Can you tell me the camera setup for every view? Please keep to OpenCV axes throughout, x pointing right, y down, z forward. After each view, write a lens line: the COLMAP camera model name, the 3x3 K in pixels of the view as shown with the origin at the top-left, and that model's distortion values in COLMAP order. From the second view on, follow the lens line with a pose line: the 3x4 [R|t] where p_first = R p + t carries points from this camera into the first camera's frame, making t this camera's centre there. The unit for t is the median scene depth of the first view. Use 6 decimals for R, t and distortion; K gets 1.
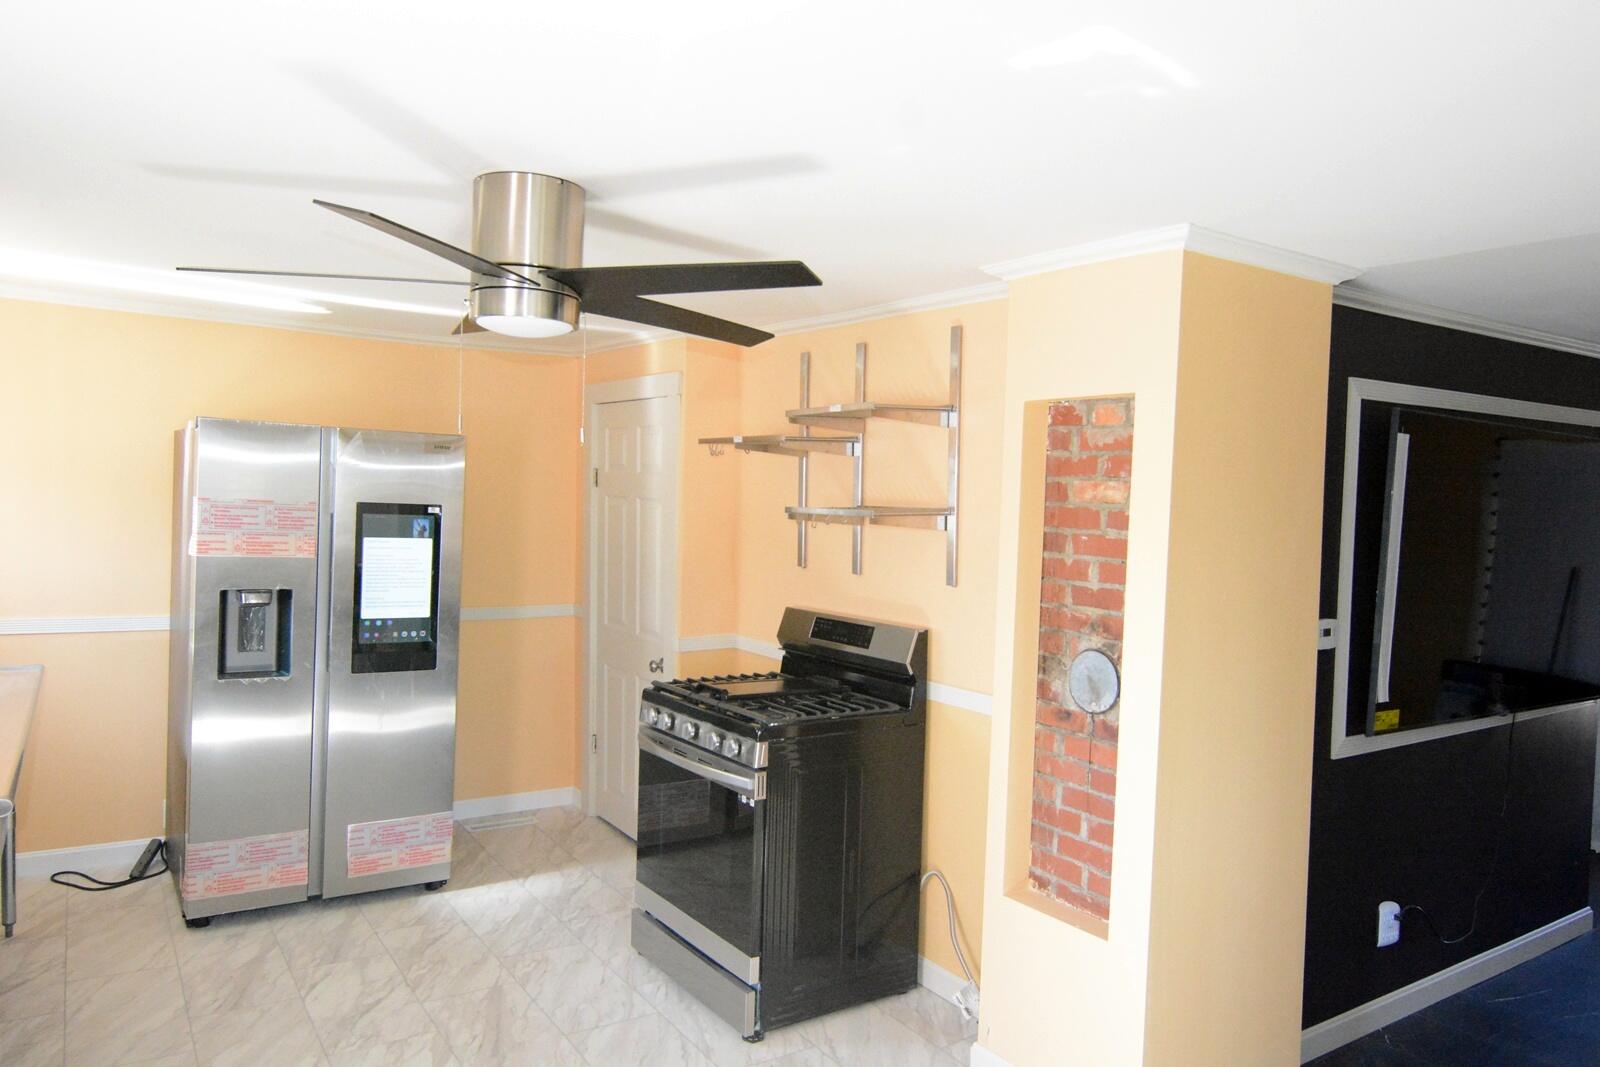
lens RADIAL K [[1100.1, 0, 795.0], [0, 1100.1, 537.3], [0, 0, 1]] dist [0.010458, -0.022880]
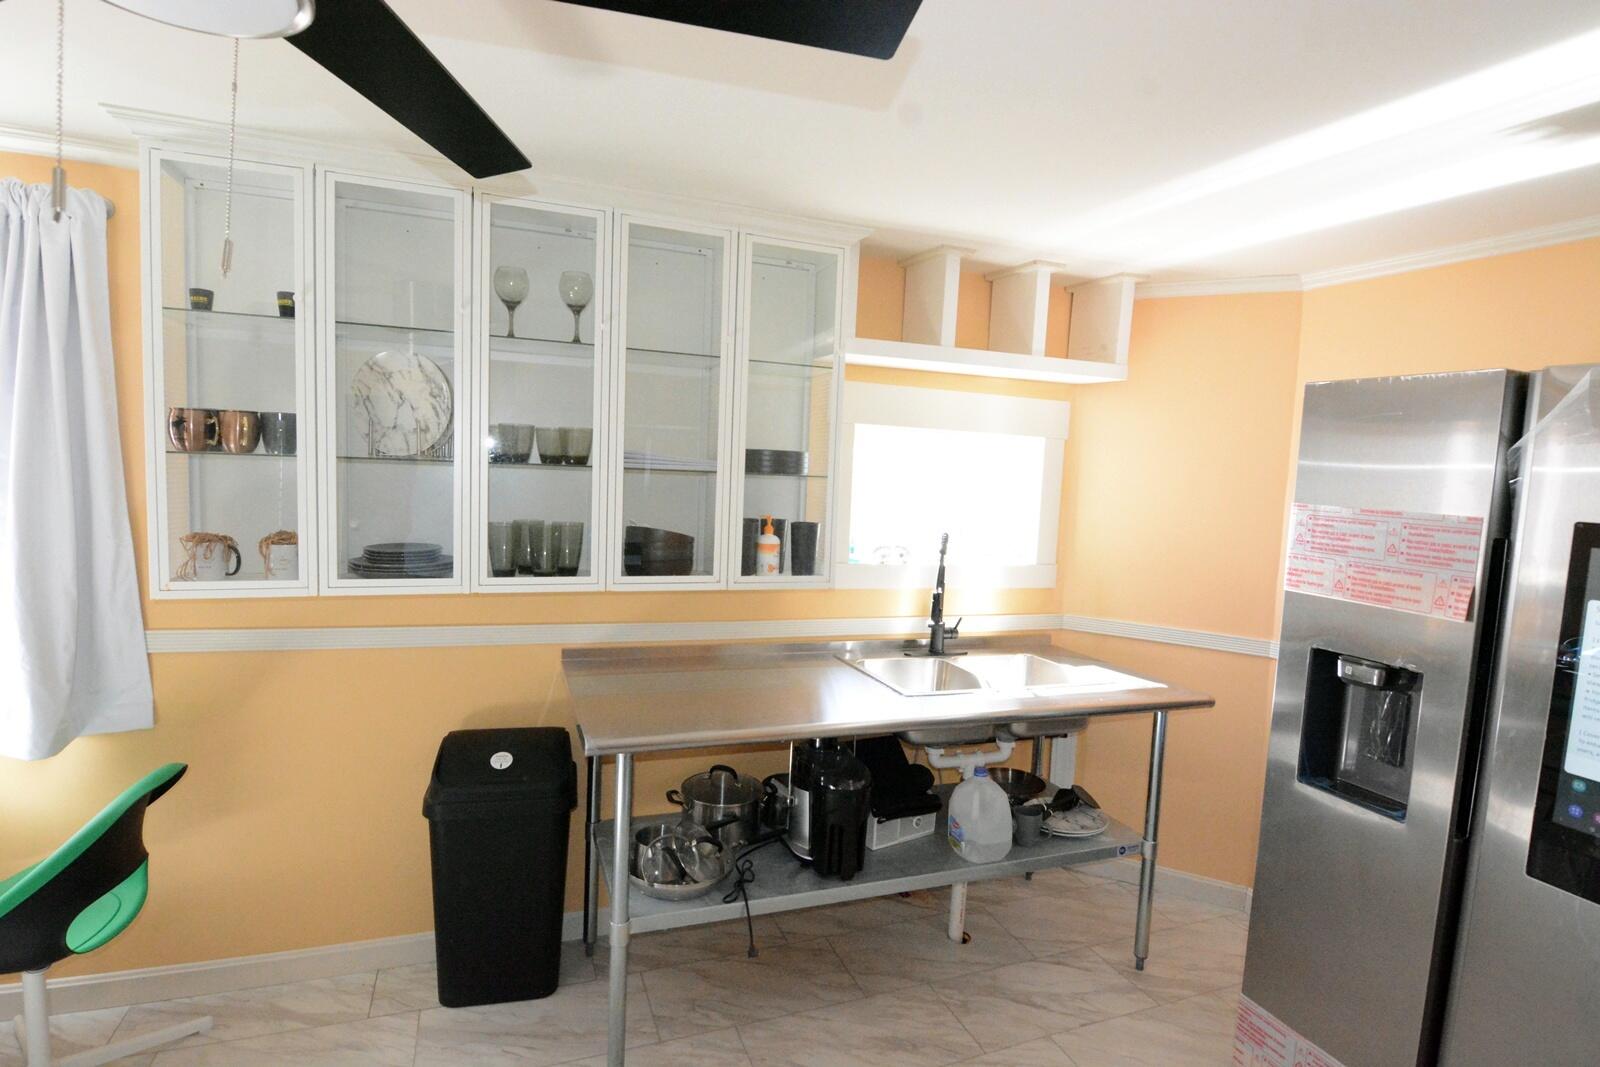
lens RADIAL K [[801.2, 0, 793.2], [0, 801.2, 534.6], [0, 0, 1]] dist [-0.020771, -0.001527]
pose [[-0.217767, 0.031804, -0.975483, -0.001545], [-0.092229, 0.994326, 0.053007, -0.014442], [0.971633, 0.101511, -0.213598, 0.792037]]
